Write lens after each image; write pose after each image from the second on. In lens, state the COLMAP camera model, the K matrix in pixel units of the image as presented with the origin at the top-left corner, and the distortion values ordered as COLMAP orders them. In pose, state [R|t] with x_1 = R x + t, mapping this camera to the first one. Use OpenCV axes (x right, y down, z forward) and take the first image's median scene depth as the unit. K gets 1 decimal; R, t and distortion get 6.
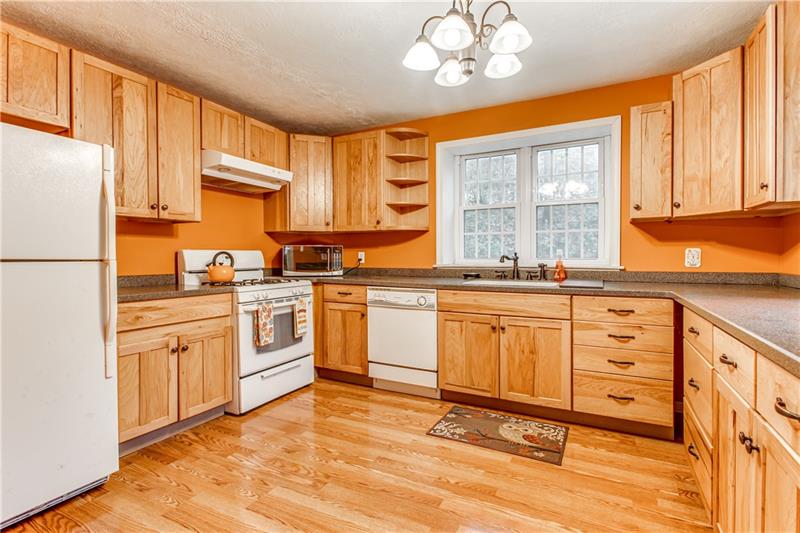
lens RADIAL K [[392.1, 0, 400.9], [0, 392.1, 260.1], [0, 0, 1]] dist [0.007219, 0.000108]
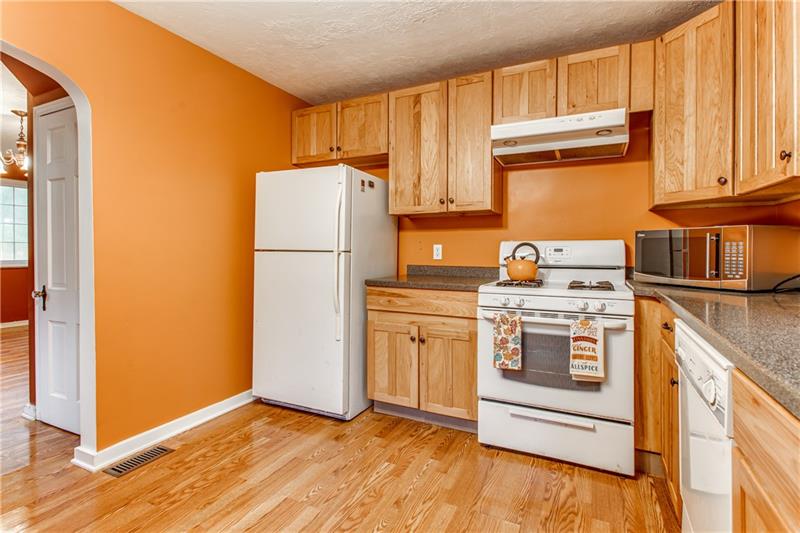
lens RADIAL K [[392.1, 0, 405.3], [0, 392.1, 255.0], [0, 0, 1]] dist [0.007219, 0.000108]
pose [[0.025759, 0.012246, -0.999593, 0.394230], [-0.013633, 0.999836, 0.011898, -0.003384], [0.999575, 0.013321, 0.025921, 0.818398]]
